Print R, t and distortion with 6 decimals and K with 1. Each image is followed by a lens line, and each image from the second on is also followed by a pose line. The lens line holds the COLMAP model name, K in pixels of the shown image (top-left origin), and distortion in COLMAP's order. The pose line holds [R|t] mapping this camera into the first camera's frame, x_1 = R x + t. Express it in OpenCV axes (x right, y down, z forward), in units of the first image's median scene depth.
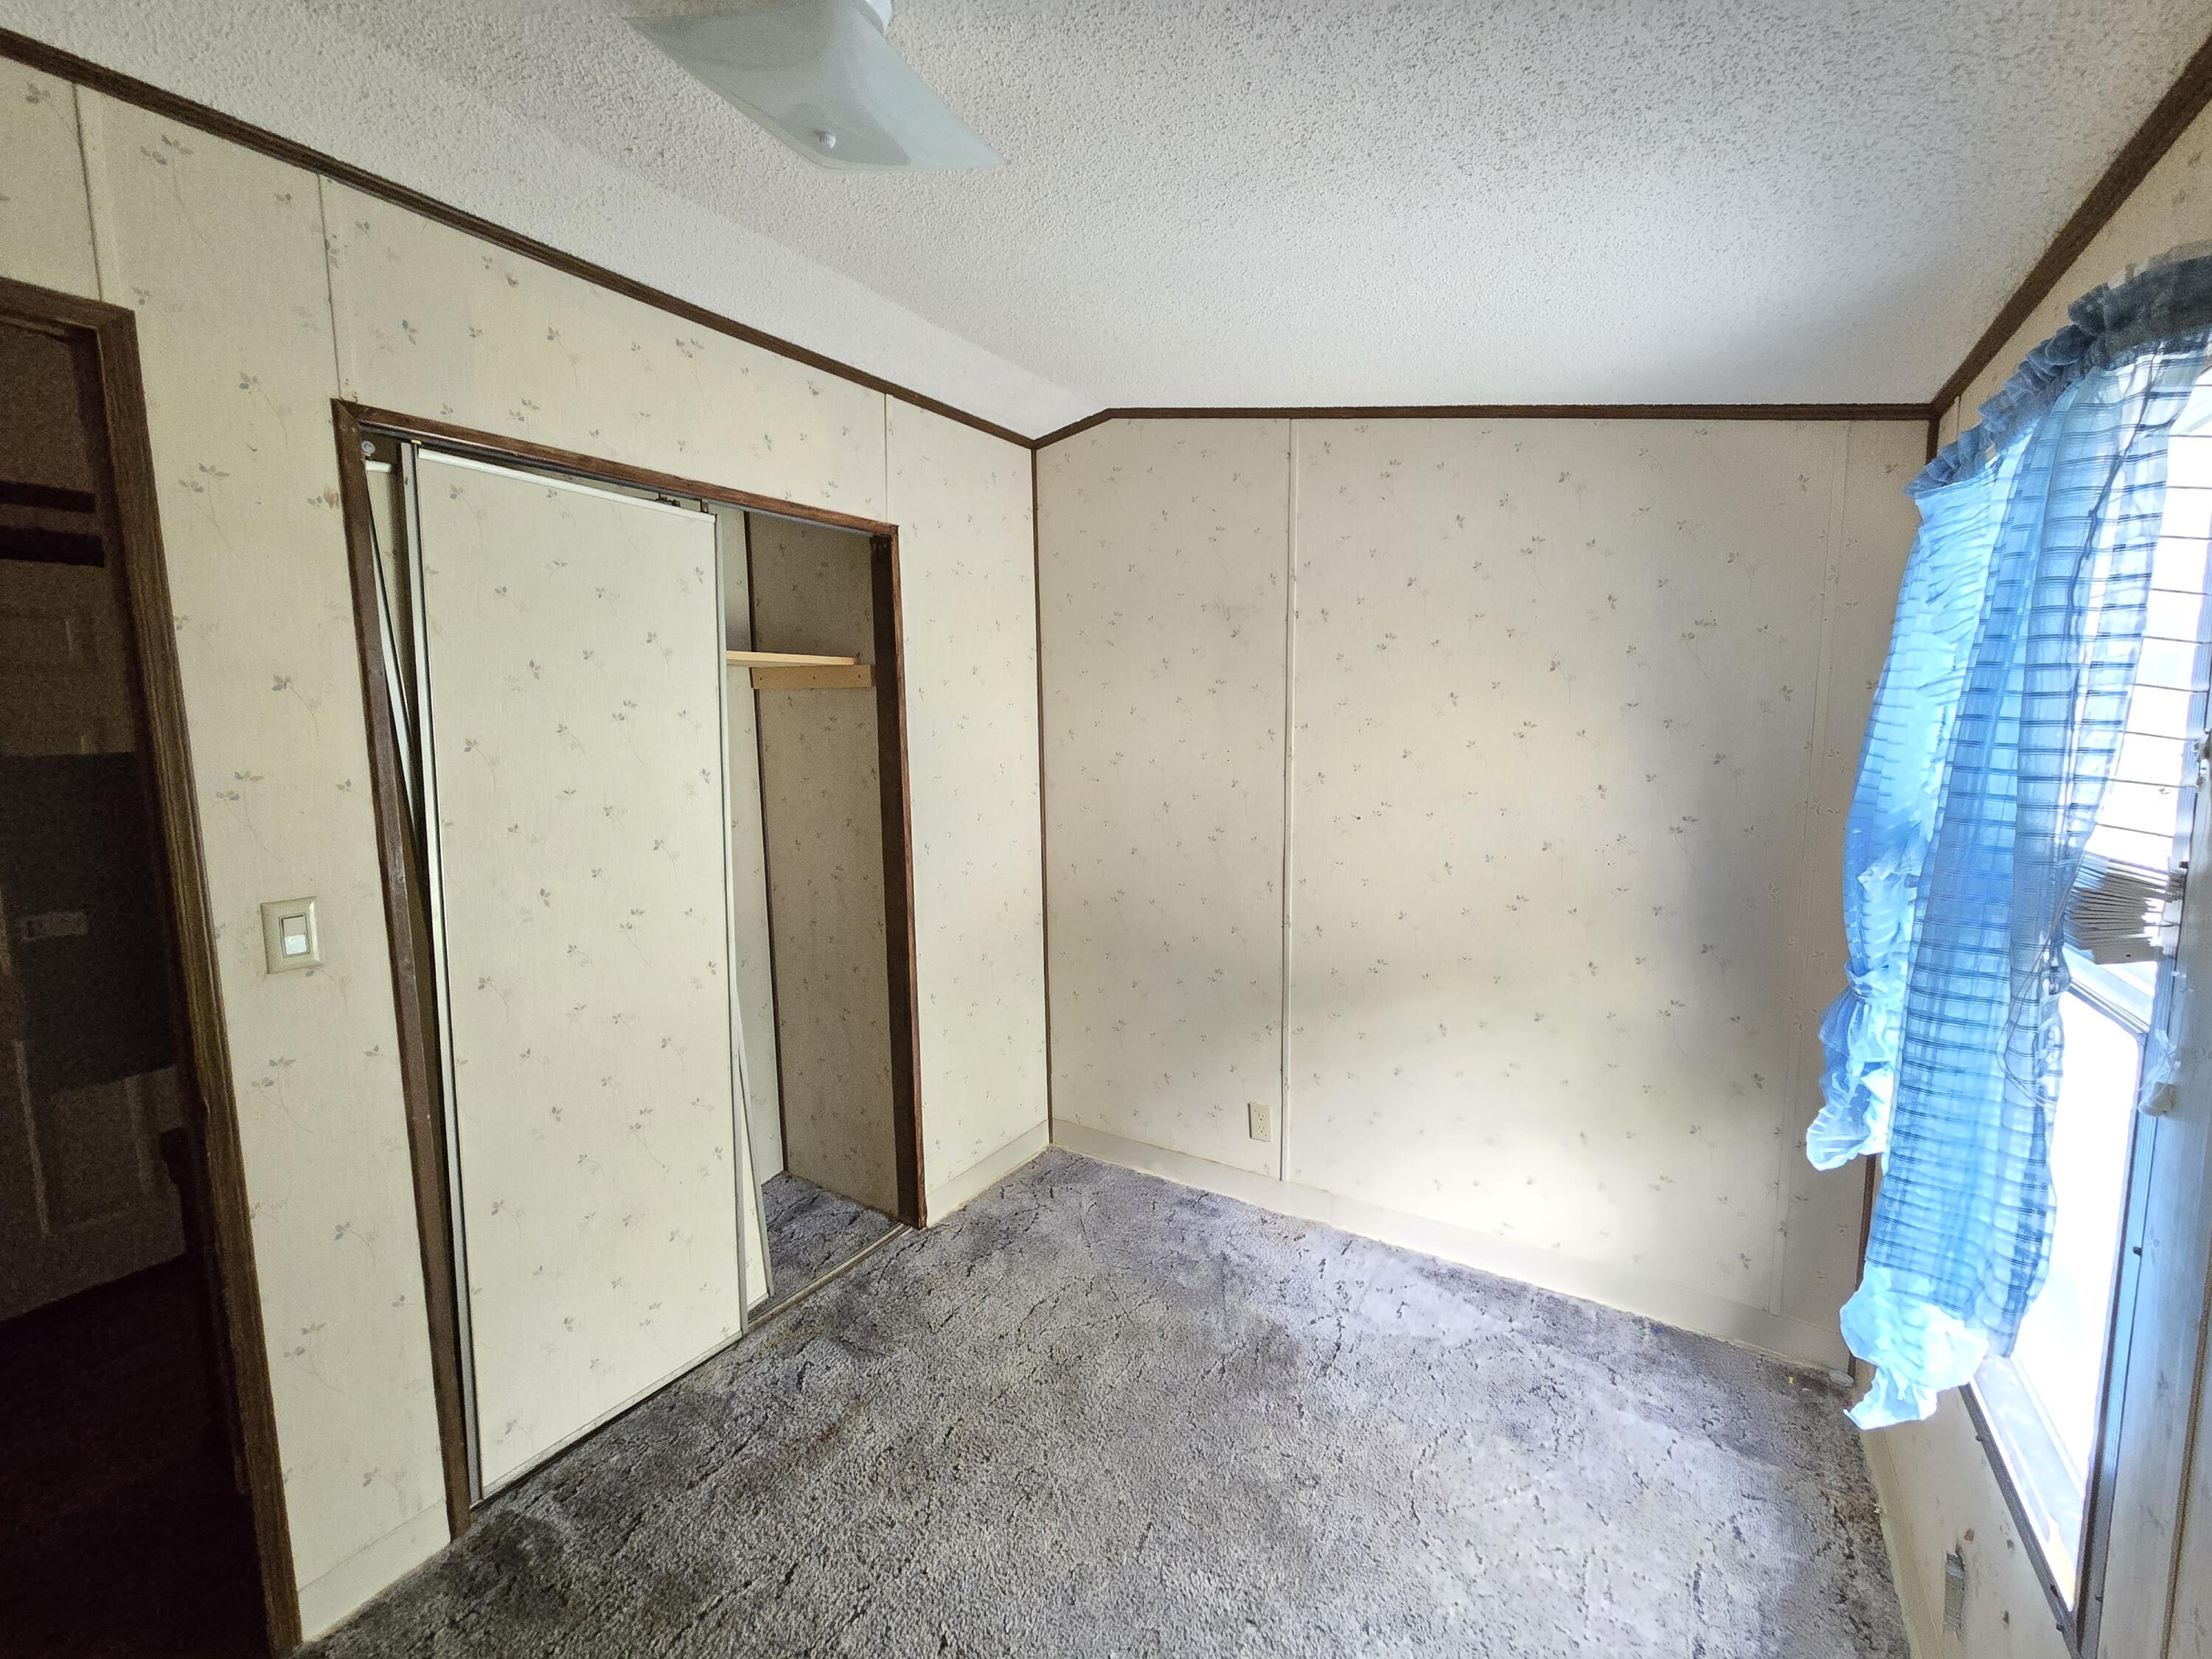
lens RADIAL K [[915.1, 0, 1113.9], [0, 915.1, 814.6], [0, 0, 1]] dist [-0.007821, 0.004167]
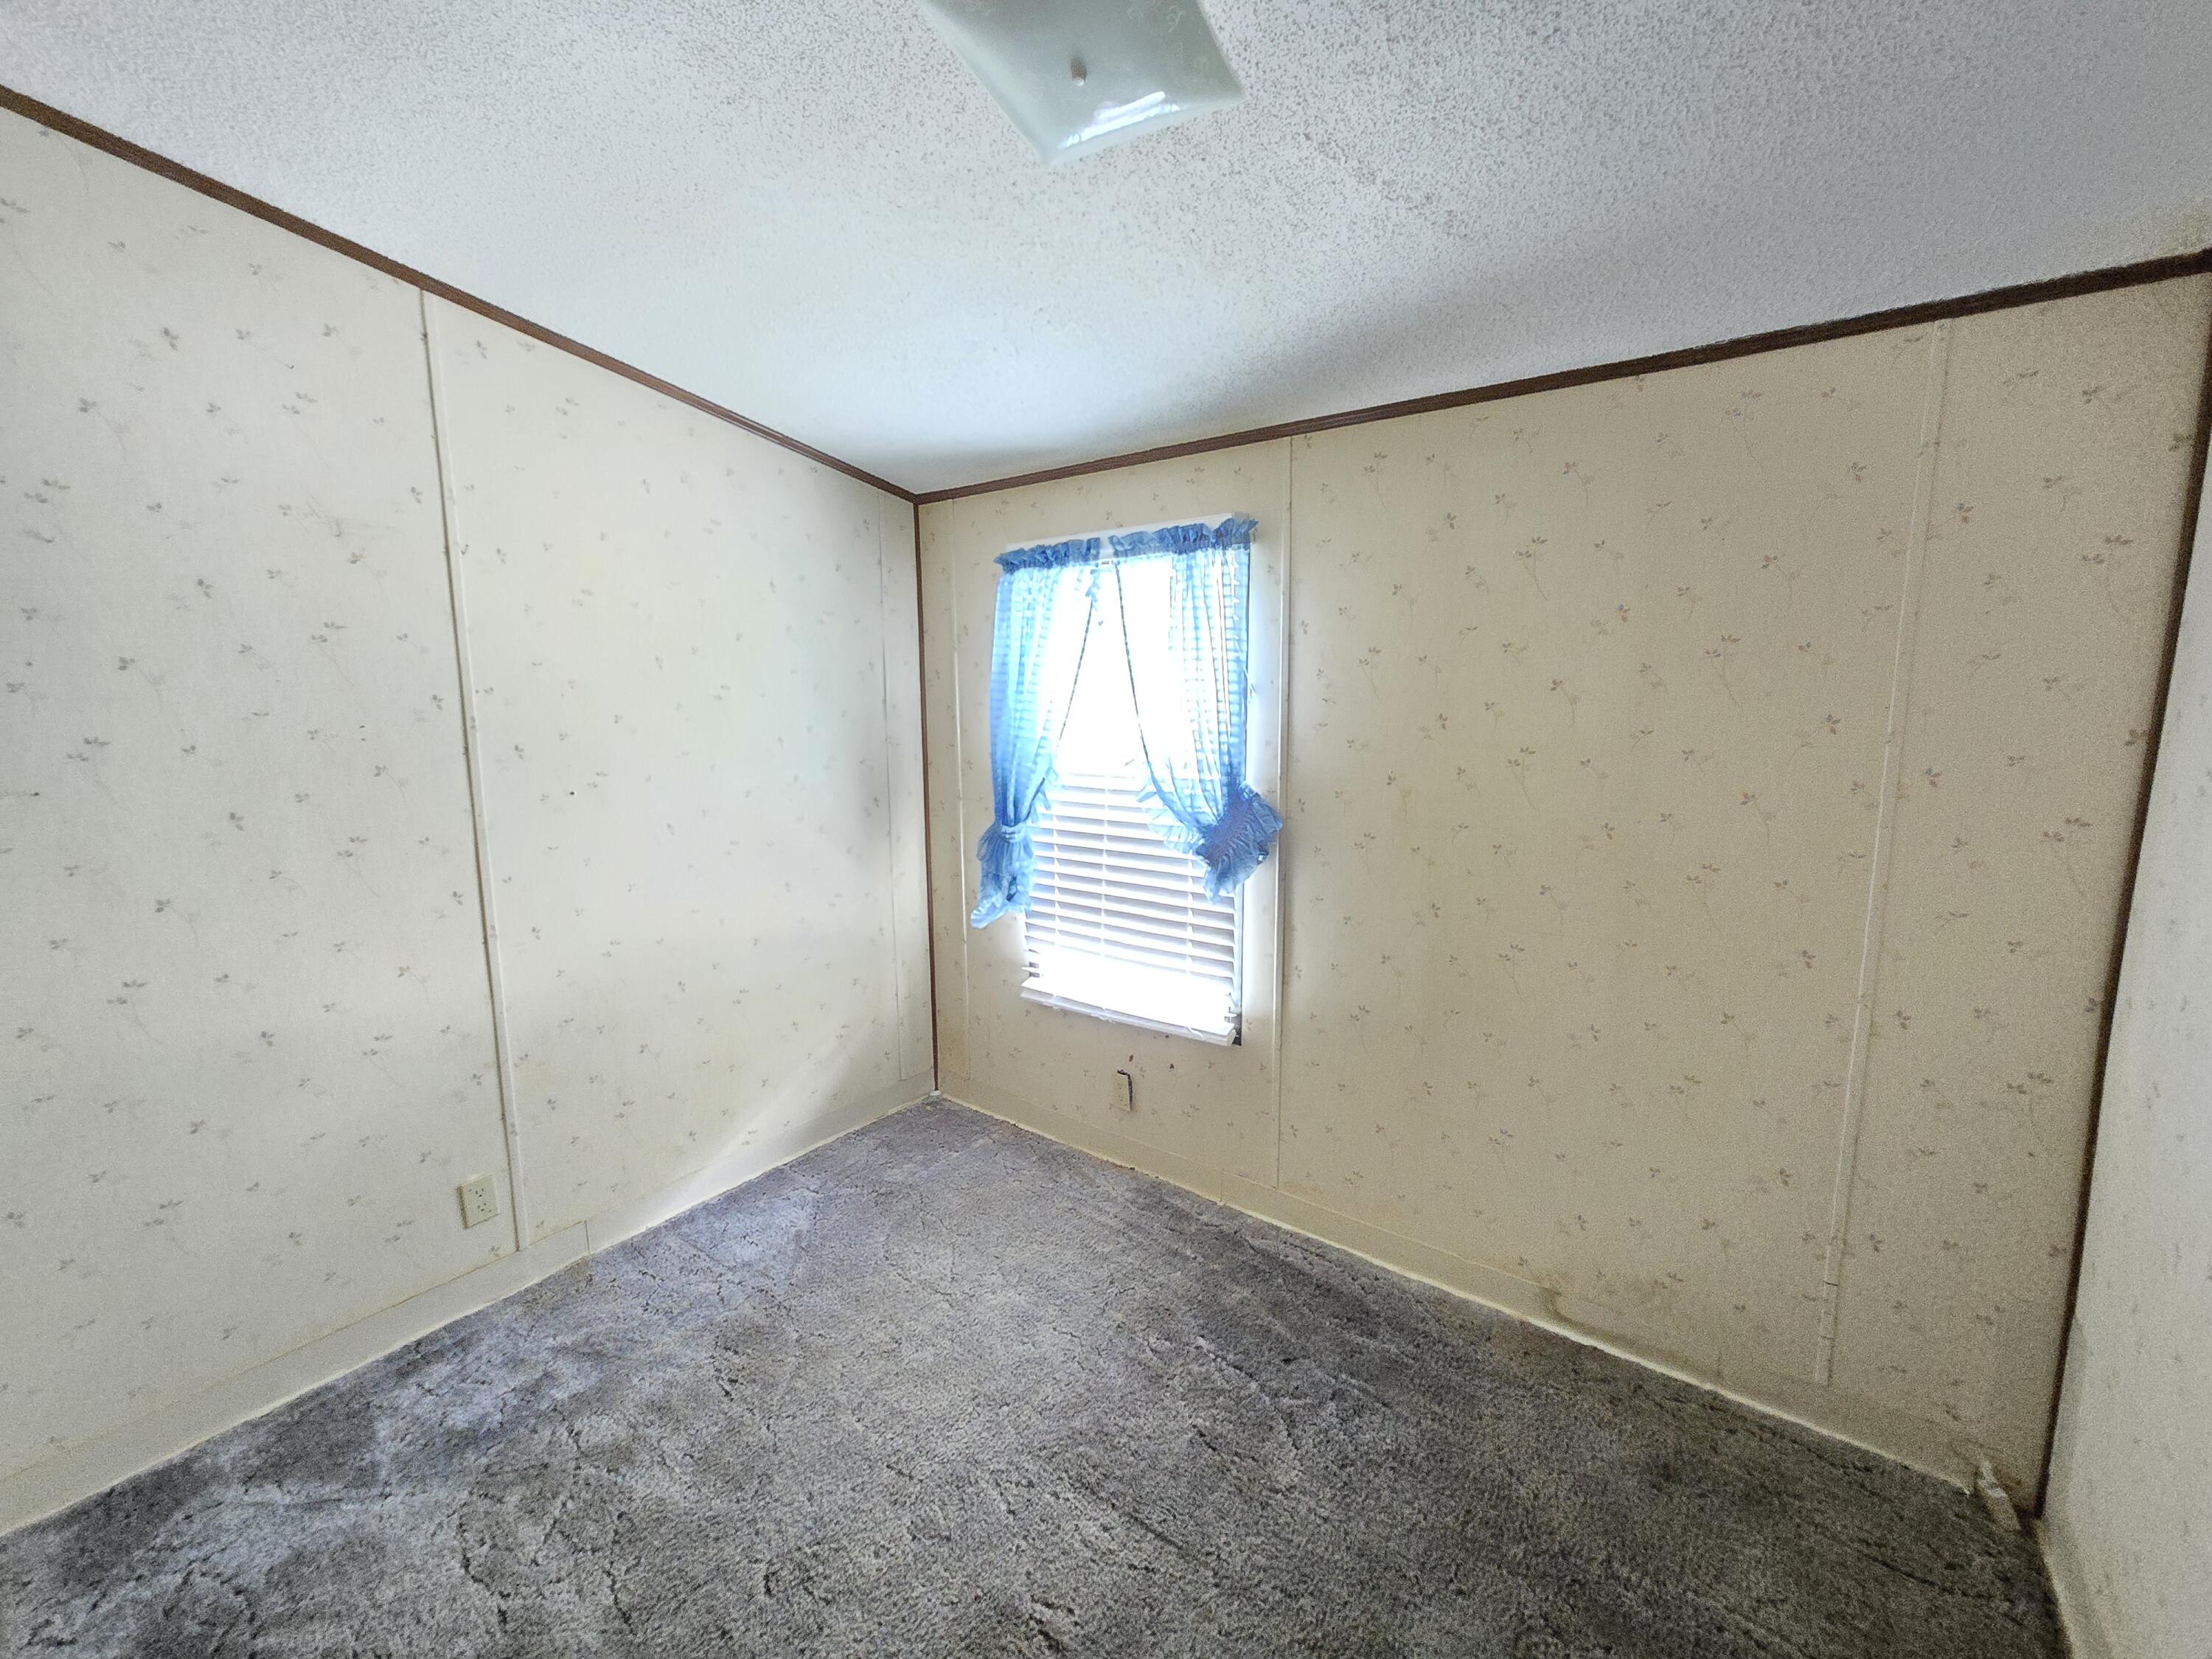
lens RADIAL K [[915.1, 0, 1113.9], [0, 915.1, 814.6], [0, 0, 1]] dist [-0.007821, 0.004167]
pose [[0.078450, -0.125191, 0.989026, -0.608588], [0.113436, 0.986761, 0.115907, -0.019787], [-0.990443, 0.103098, 0.091613, 0.414134]]
